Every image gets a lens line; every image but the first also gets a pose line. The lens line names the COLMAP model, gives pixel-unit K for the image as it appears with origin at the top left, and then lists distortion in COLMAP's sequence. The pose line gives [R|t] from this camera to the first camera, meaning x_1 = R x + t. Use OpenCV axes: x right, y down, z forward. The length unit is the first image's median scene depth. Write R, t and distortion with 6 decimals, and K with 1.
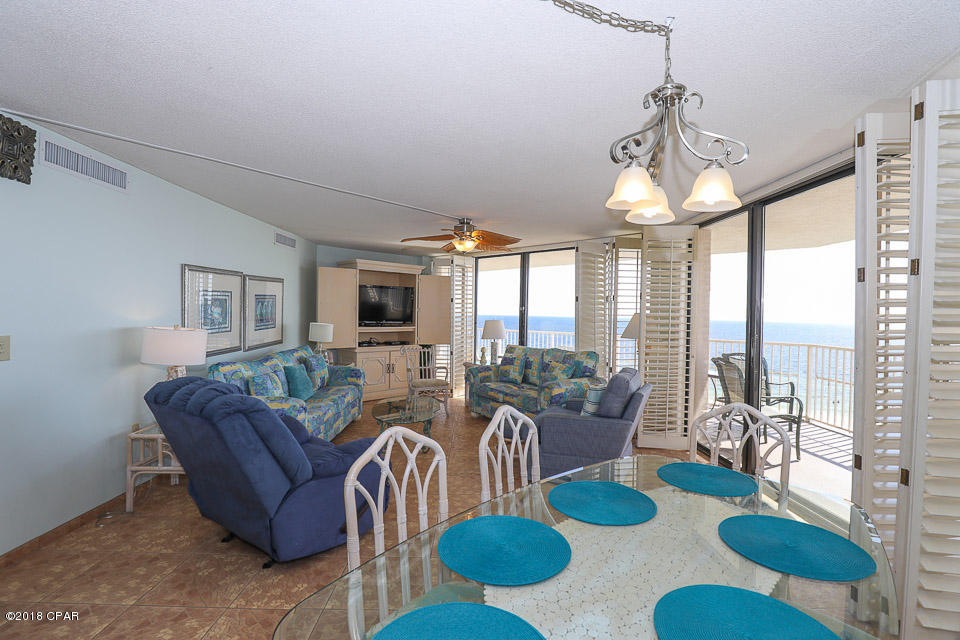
lens RADIAL K [[439.3, 0, 482.3], [0, 439.3, 315.5], [0, 0, 1]] dist [-0.031858, 0.004938]
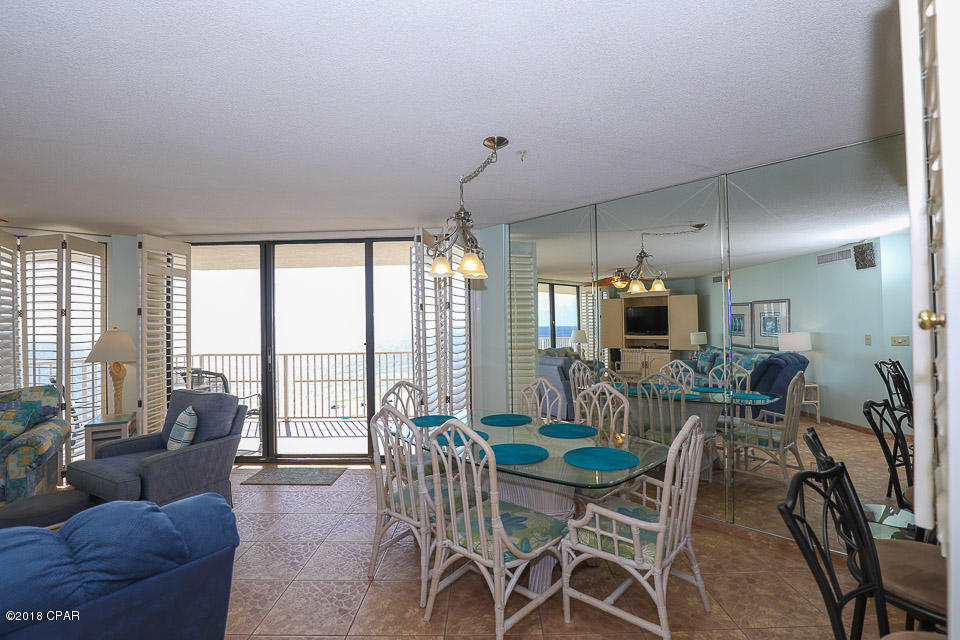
lens RADIAL K [[439.3, 0, 480.1], [0, 439.3, 318.2], [0, 0, 1]] dist [-0.031858, 0.004938]
pose [[0.041776, -0.001051, 0.999126, -0.371313], [0.022552, 0.999746, 0.000109, -0.011856], [-0.998872, 0.022528, 0.041789, 0.209156]]
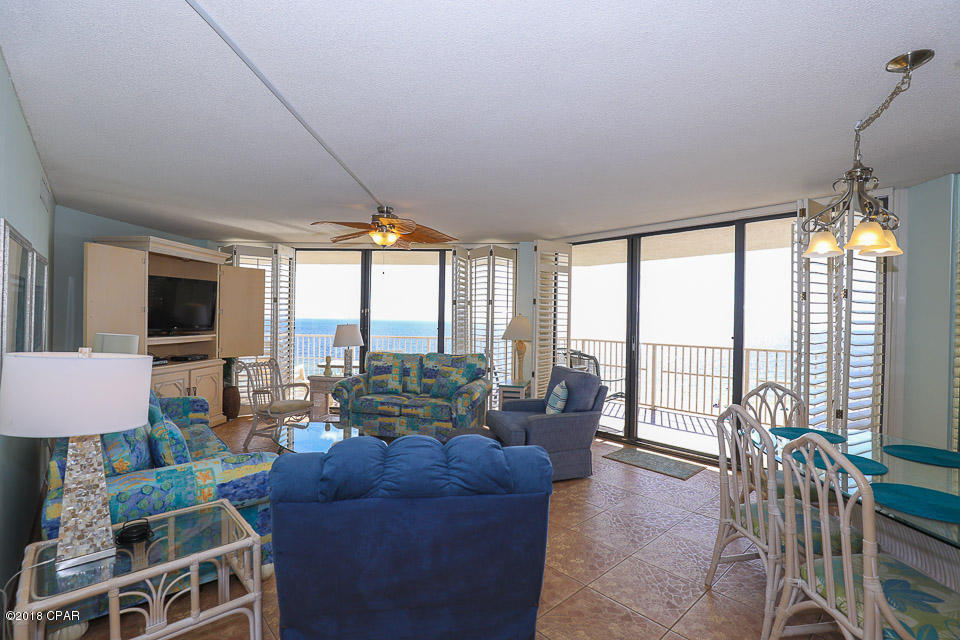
lens RADIAL K [[439.3, 0, 484.3], [0, 439.3, 320.8], [0, 0, 1]] dist [-0.031858, 0.004938]
pose [[0.755173, -0.010466, 0.655442, -0.362320], [0.001804, 0.999902, 0.013888, -0.008530], [-0.655523, -0.009305, 0.755118, 0.182407]]
